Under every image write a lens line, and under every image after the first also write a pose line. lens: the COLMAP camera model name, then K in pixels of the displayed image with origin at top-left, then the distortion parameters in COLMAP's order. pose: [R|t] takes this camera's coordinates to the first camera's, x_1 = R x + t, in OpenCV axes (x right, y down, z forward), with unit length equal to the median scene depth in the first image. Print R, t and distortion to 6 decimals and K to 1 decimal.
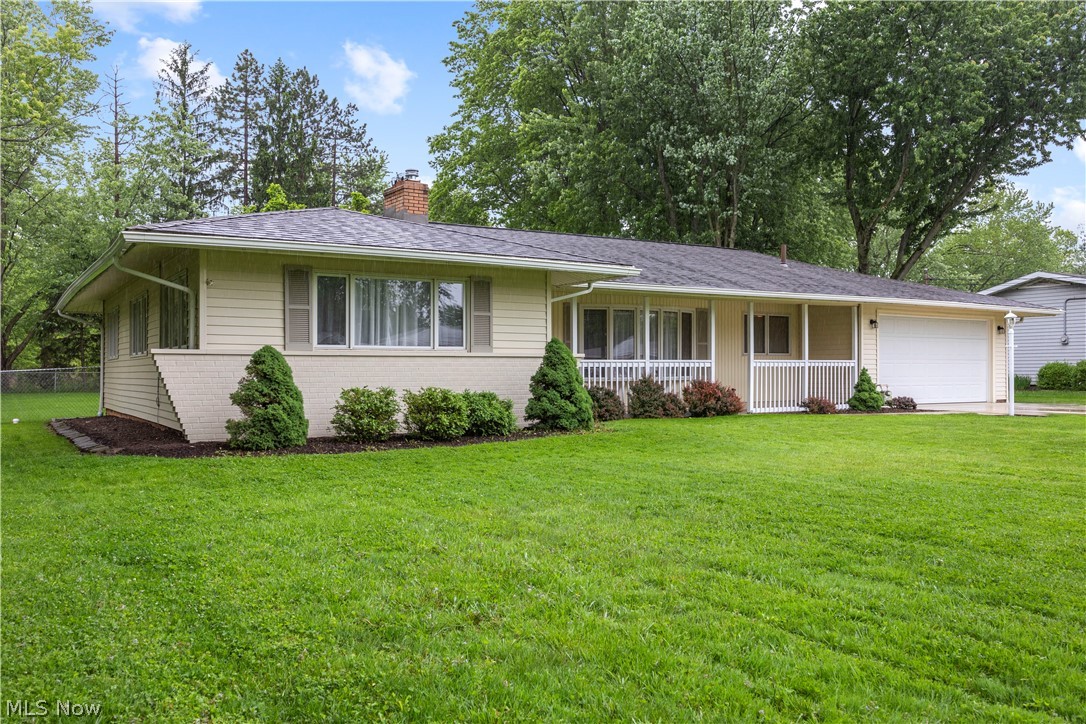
lens RADIAL K [[884.2, 0, 543.2], [0, 884.2, 362.5], [0, 0, 1]] dist [0.013213, -0.003445]
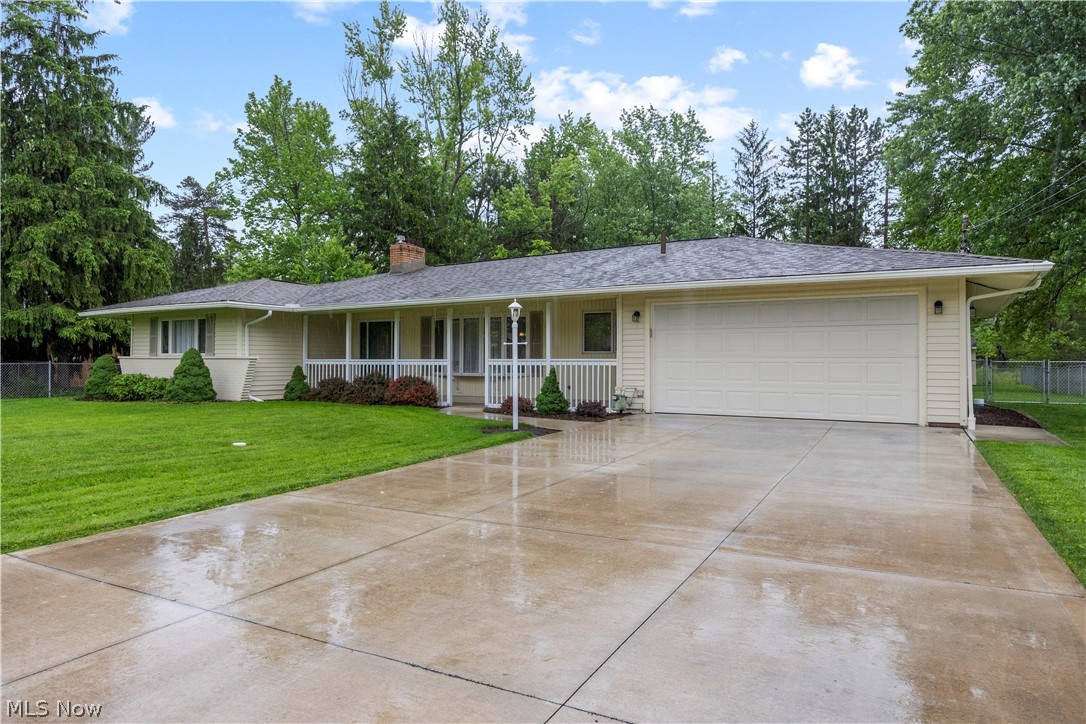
lens RADIAL K [[690.0, 0, 539.7], [0, 690.0, 358.4], [0, 0, 1]] dist [0.000310, -0.000627]
pose [[0.430638, -0.003475, -0.902518, 1.024958], [0.000446, 0.999993, -0.003637, -0.000588], [0.902525, 0.001164, 0.430636, 0.684477]]
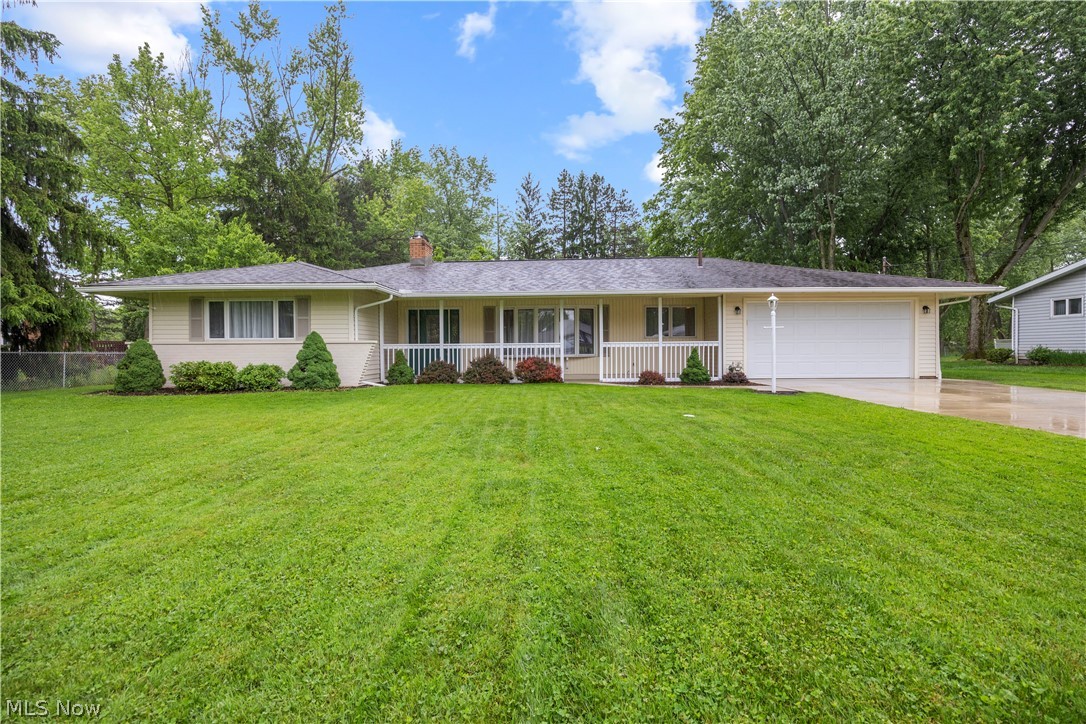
lens RADIAL K [[520.2, 0, 542.9], [0, 520.2, 355.7], [0, 0, 1]] dist [-0.005327, 0.000068]
pose [[0.831222, 0.001711, -0.555938, 0.597373], [0.009879, 0.999792, 0.017848, 0.002756], [0.555853, -0.020327, 0.831032, 0.298208]]
